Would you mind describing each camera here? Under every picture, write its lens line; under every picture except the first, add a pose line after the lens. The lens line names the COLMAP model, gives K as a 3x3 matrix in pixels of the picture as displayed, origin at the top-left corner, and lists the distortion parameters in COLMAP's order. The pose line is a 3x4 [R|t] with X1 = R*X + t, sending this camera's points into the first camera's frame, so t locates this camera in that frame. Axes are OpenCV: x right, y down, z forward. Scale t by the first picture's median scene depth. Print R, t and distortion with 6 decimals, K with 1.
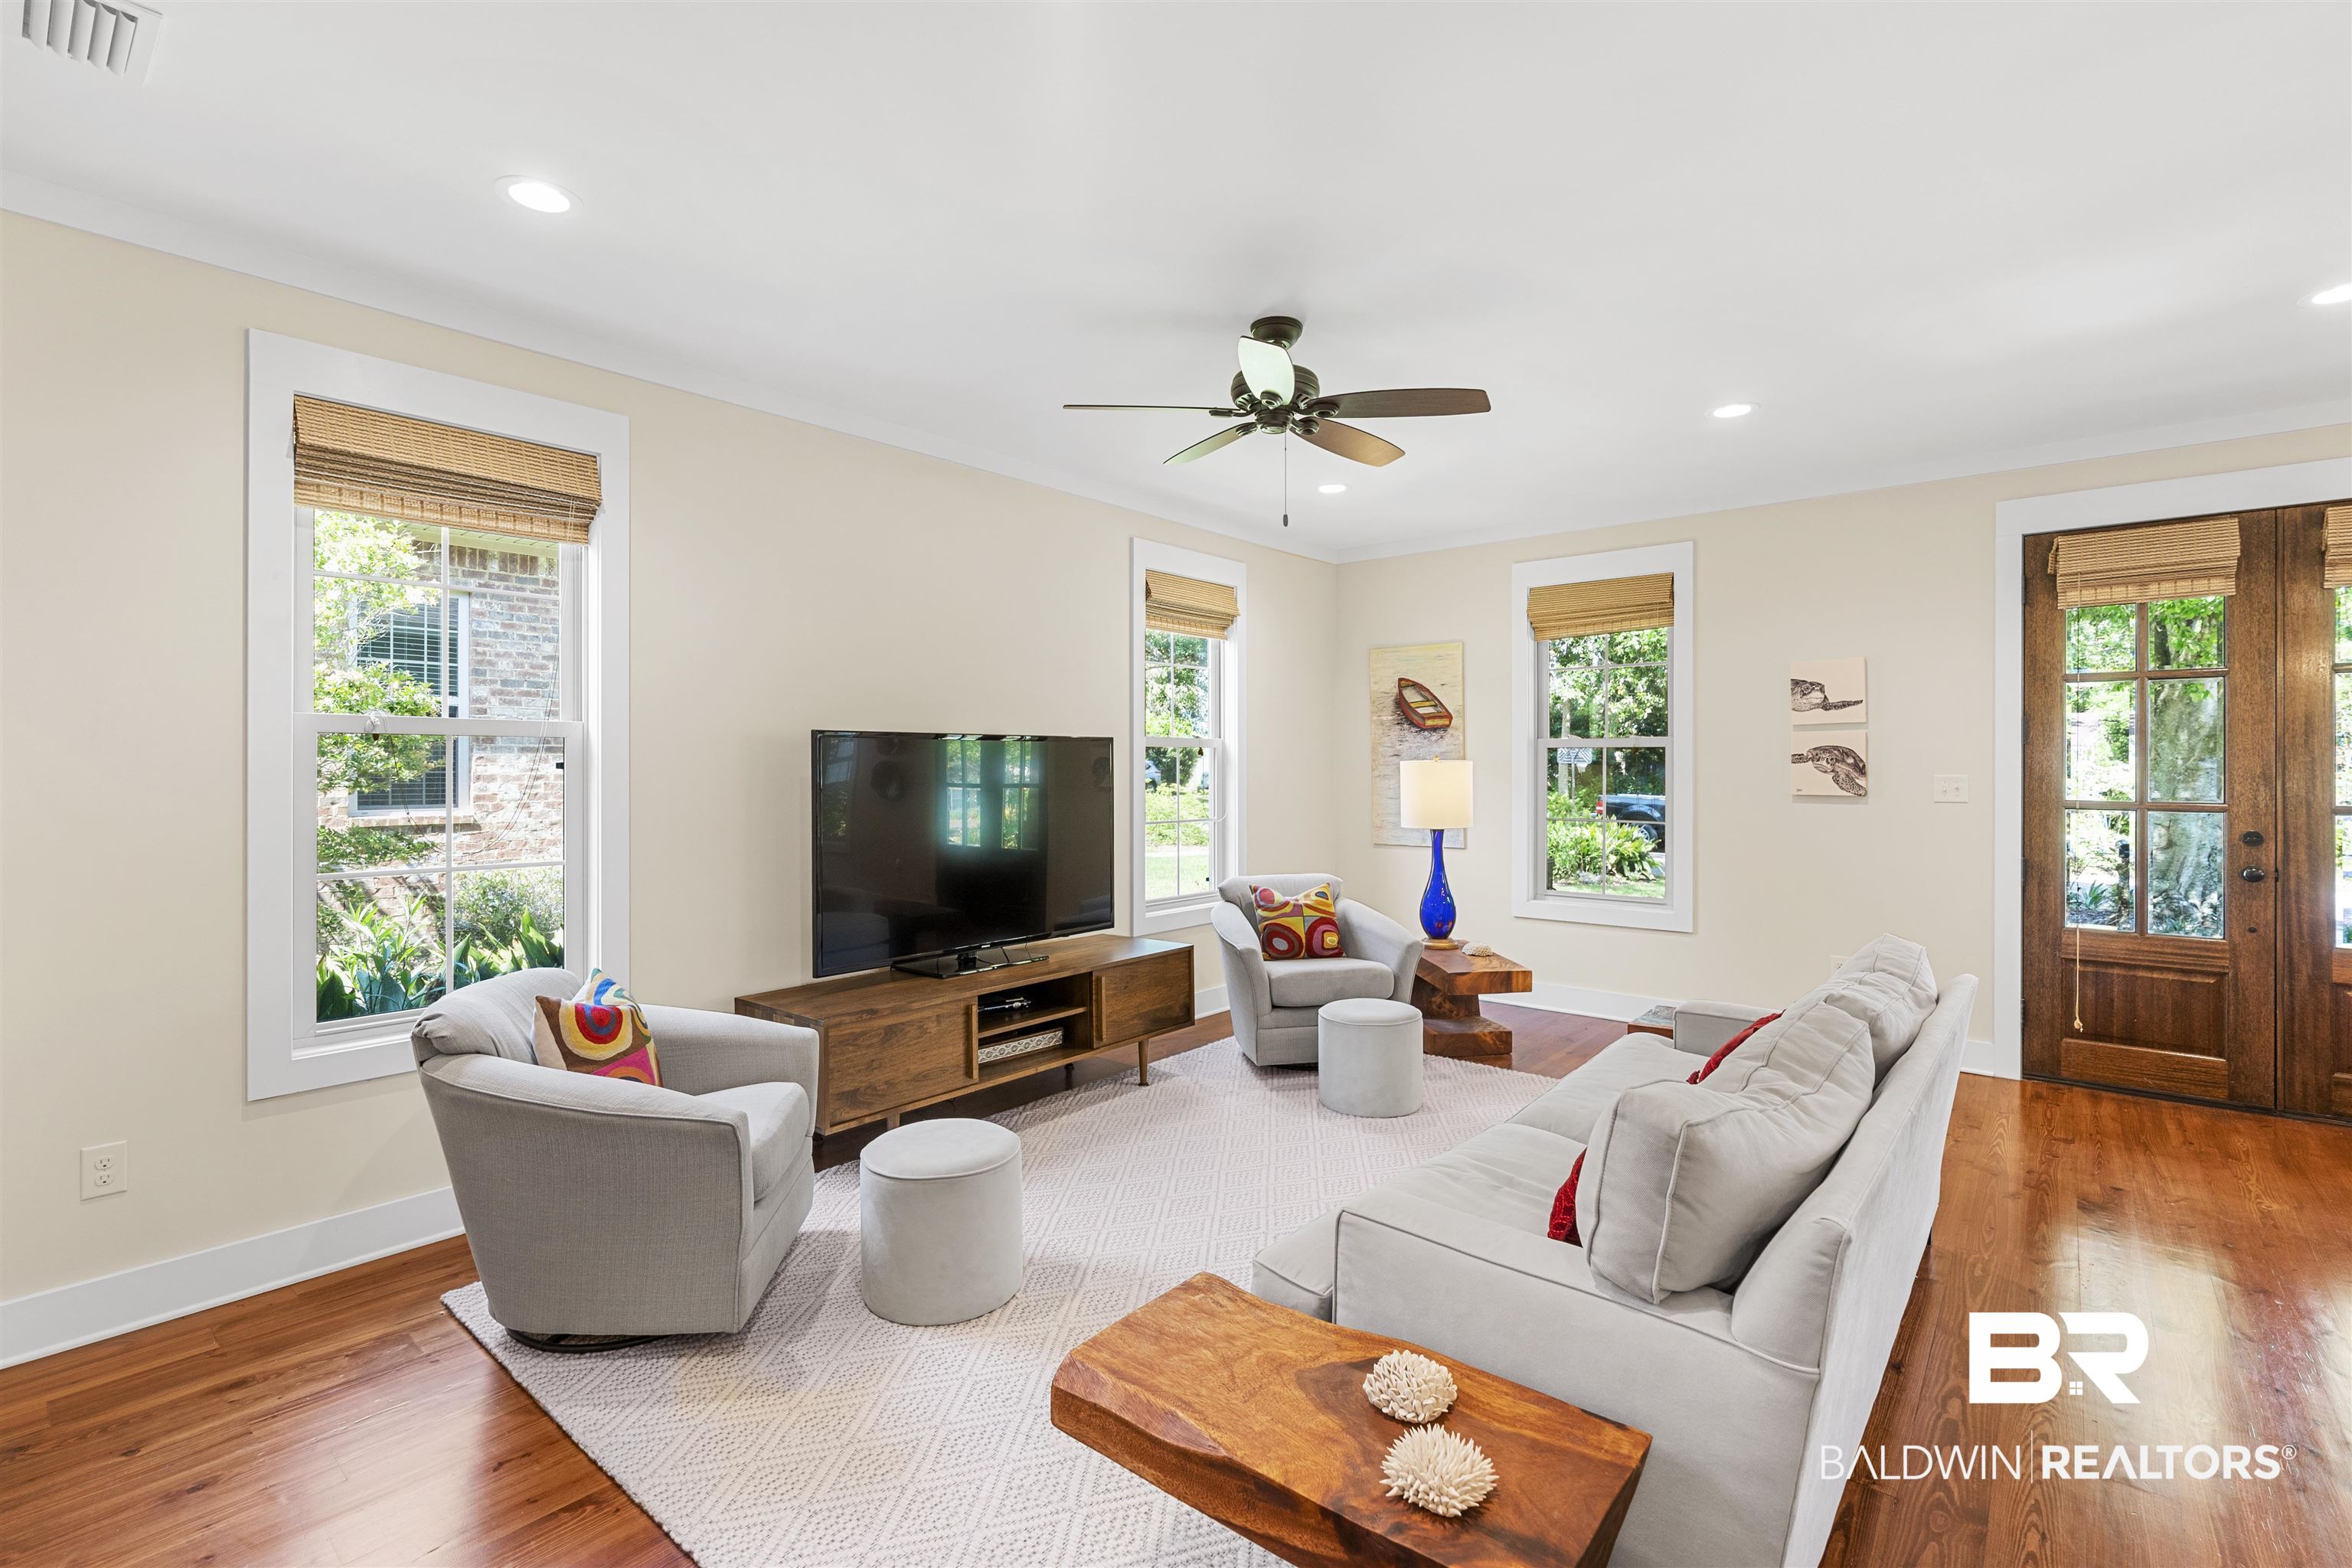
lens RADIAL K [[1065.3, 0, 1172.8], [0, 1065.3, 765.0], [0, 0, 1]] dist [-0.010478, 0.003022]
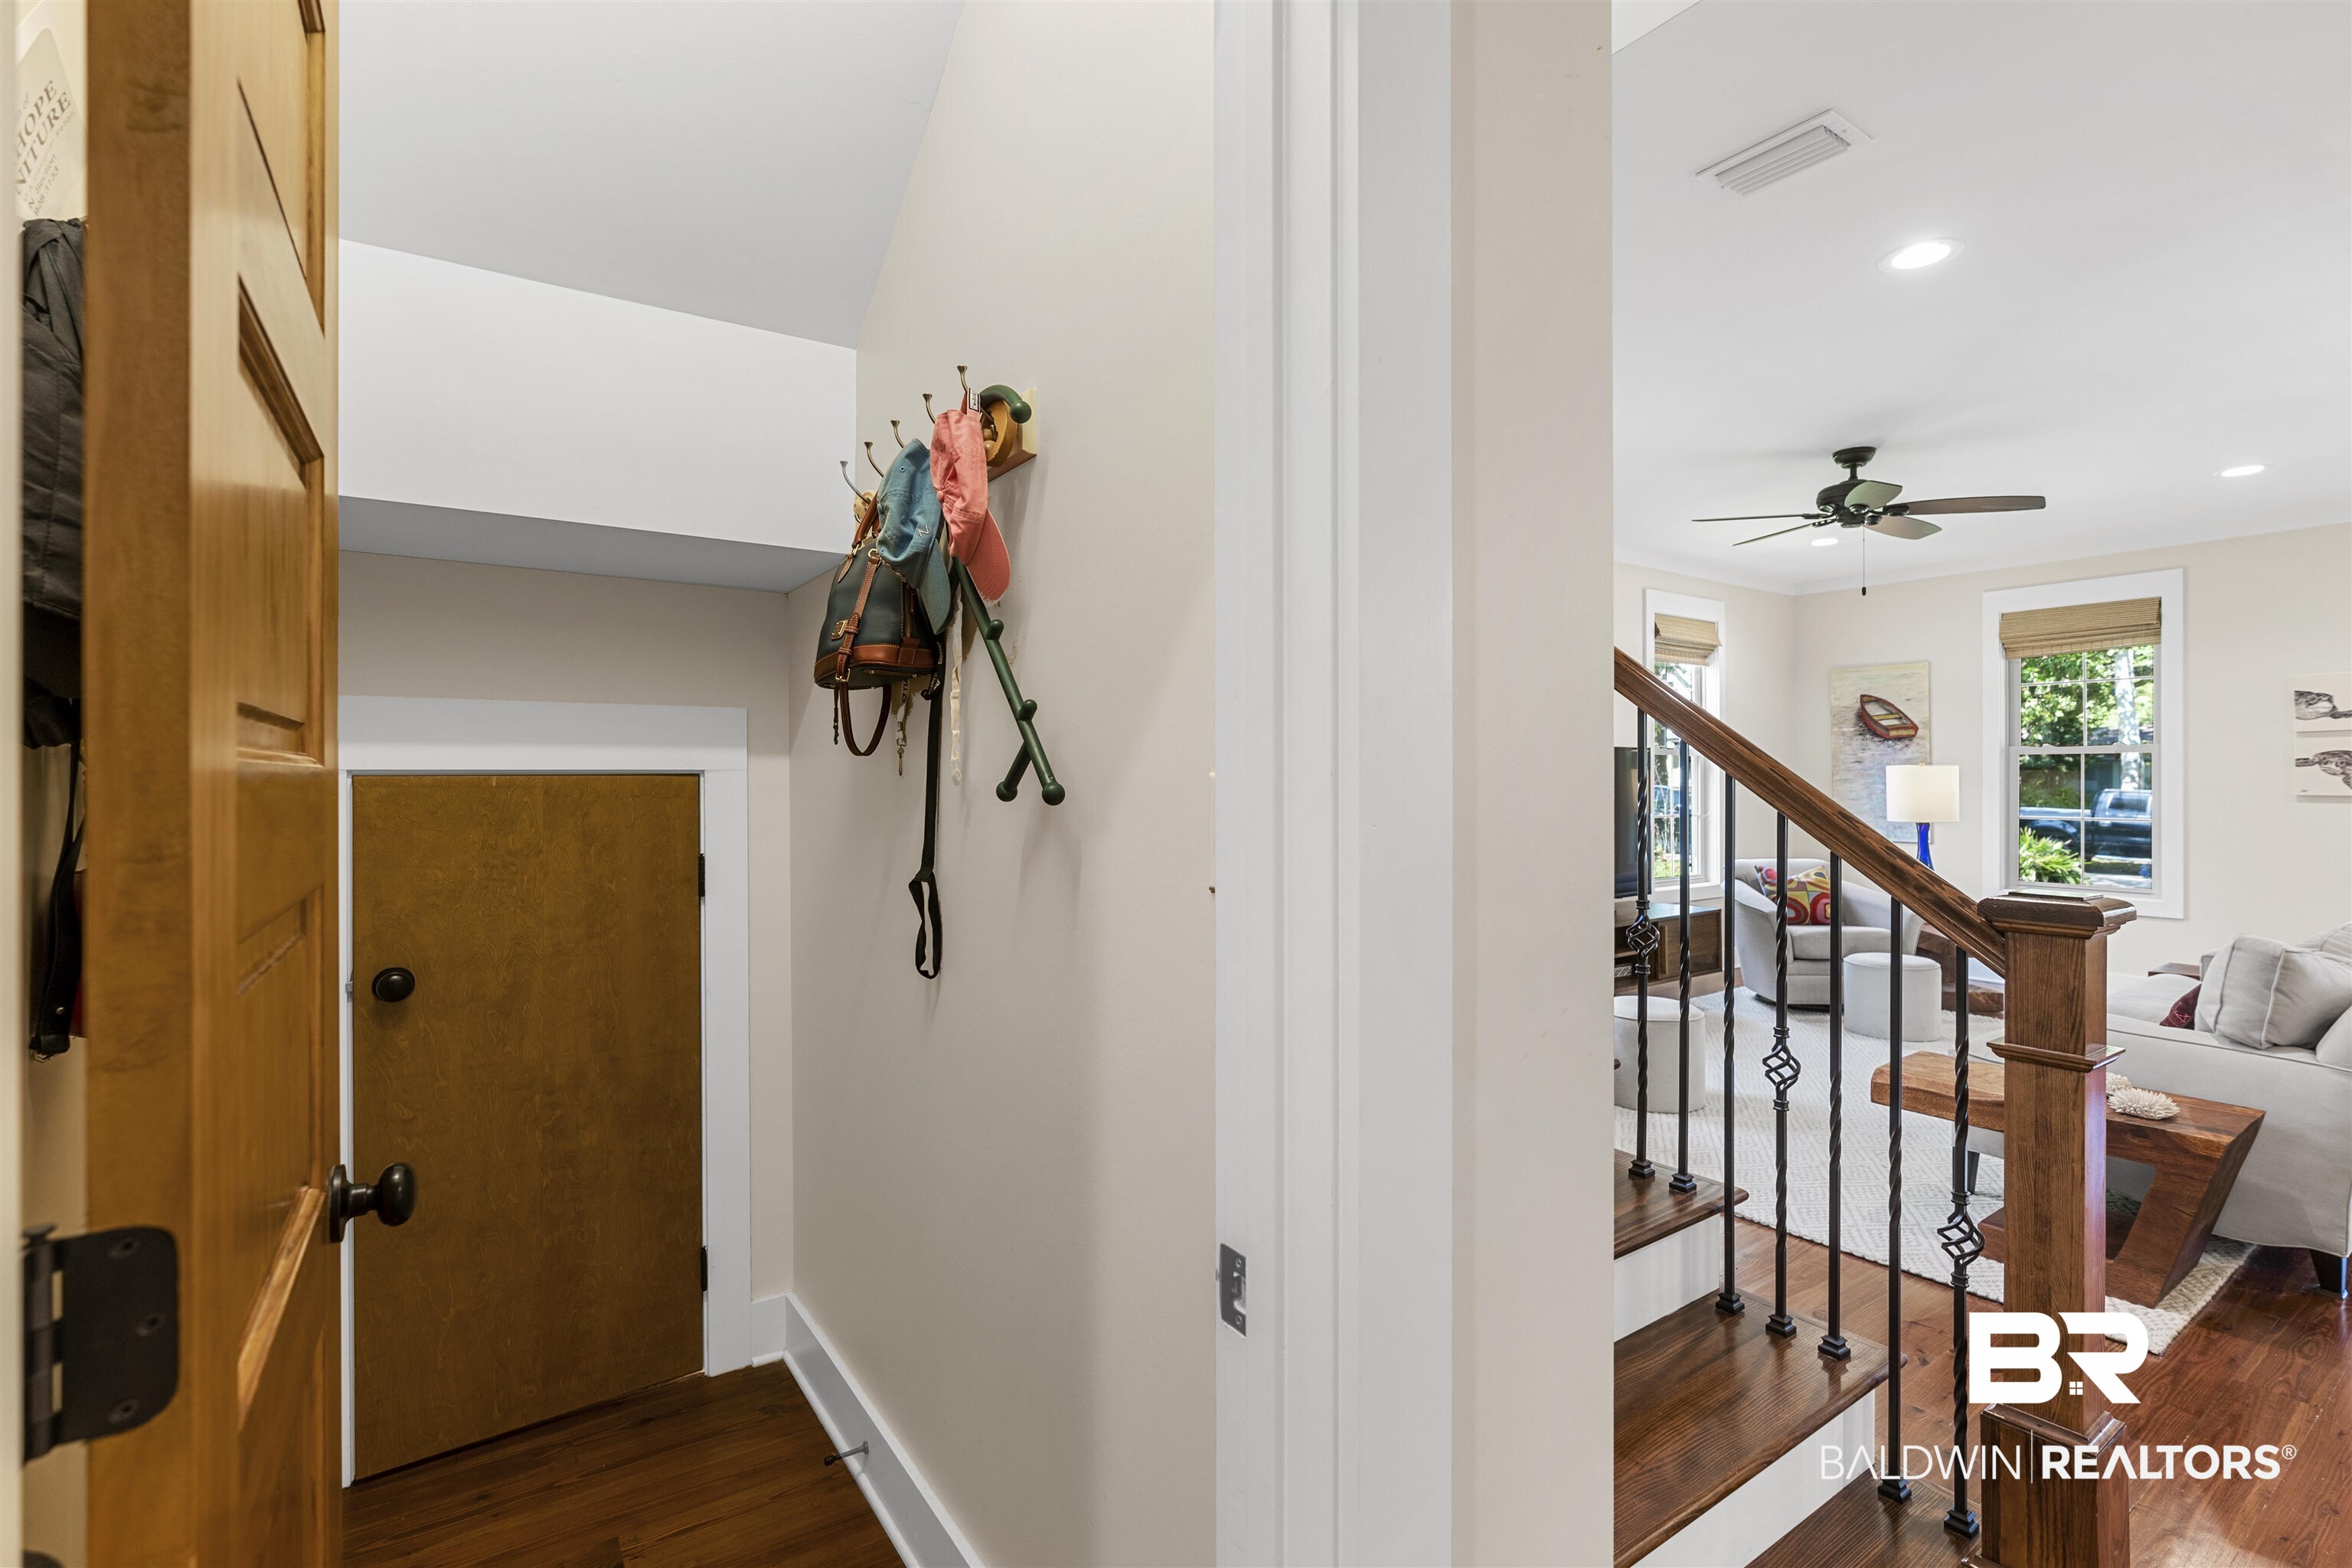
lens RADIAL K [[1065.3, 0, 1159.8], [0, 1065.3, 777.9], [0, 0, 1]] dist [-0.010478, 0.003022]
pose [[0.963994, 0.000013, -0.265923, -0.251728], [0.000186, 1.000000, 0.000722, 0.008559], [0.265923, -0.000745, 0.963994, -0.357109]]
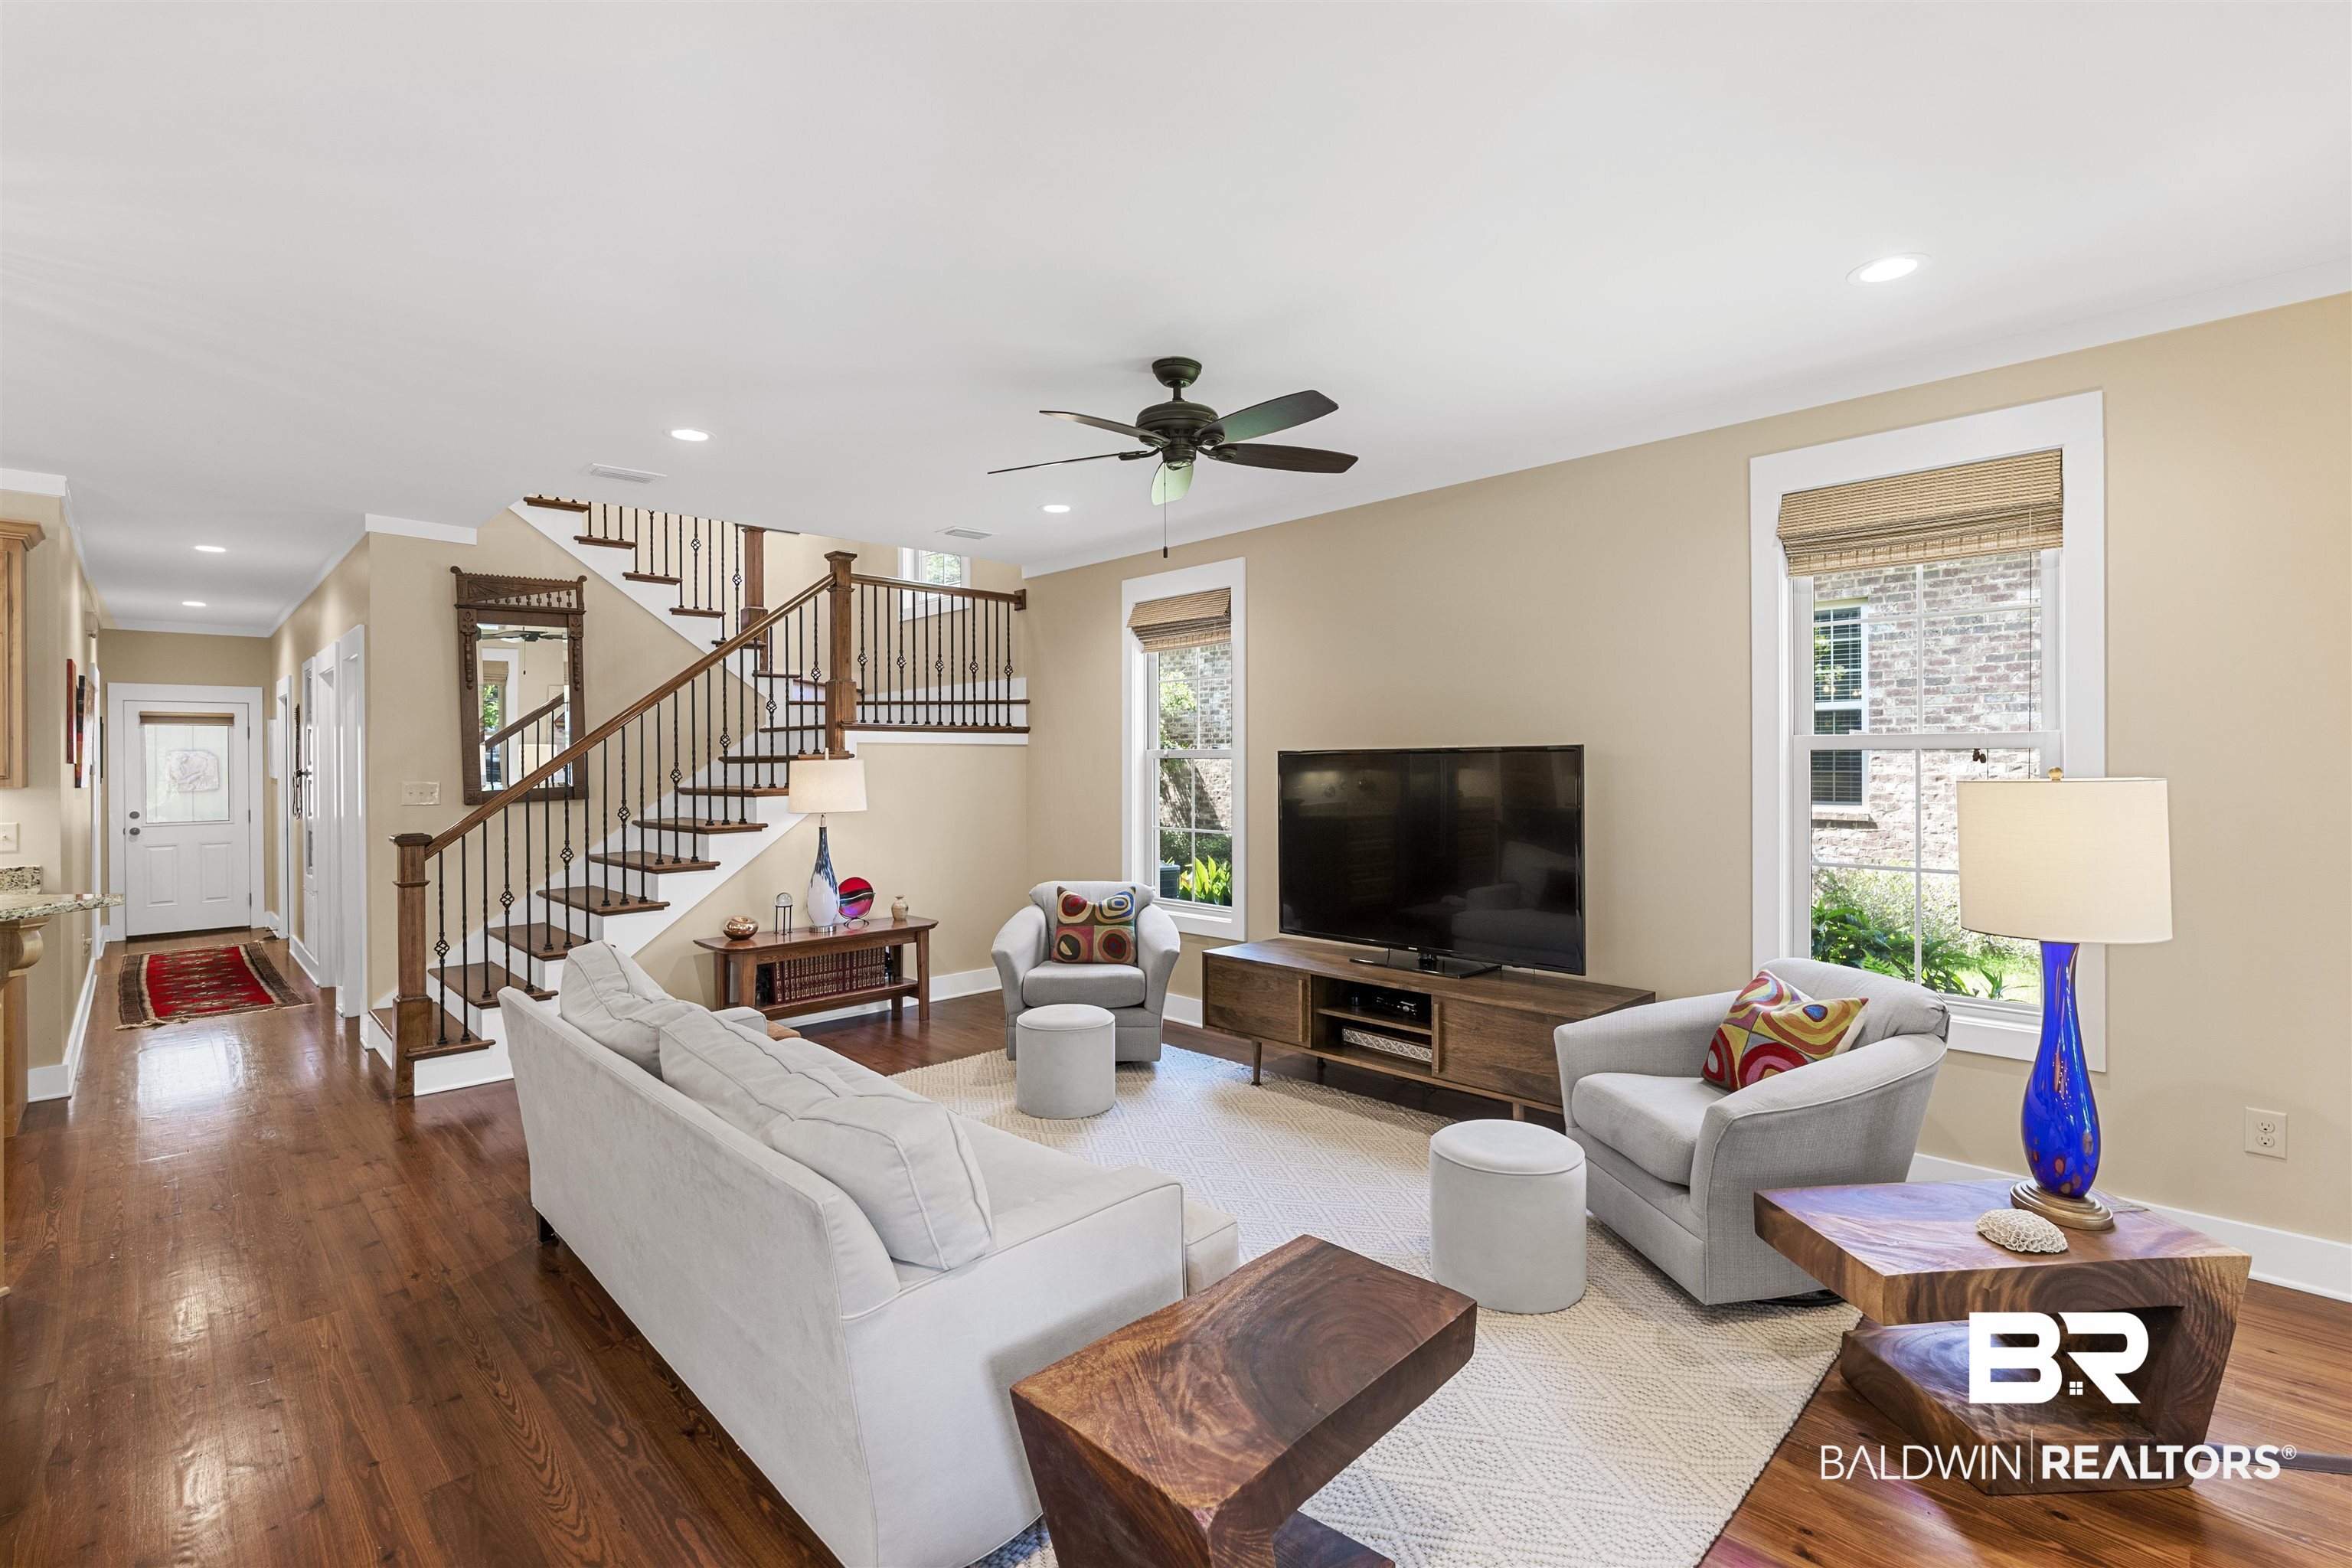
lens RADIAL K [[1065.3, 0, 1166.8], [0, 1065.3, 762.7], [0, 0, 1]] dist [-0.010478, 0.003022]
pose [[-0.092429, 0.002436, -0.995716, 0.699344], [0.007018, 0.999974, 0.001795, -0.014695], [0.995695, -0.006822, -0.092443, 0.663774]]
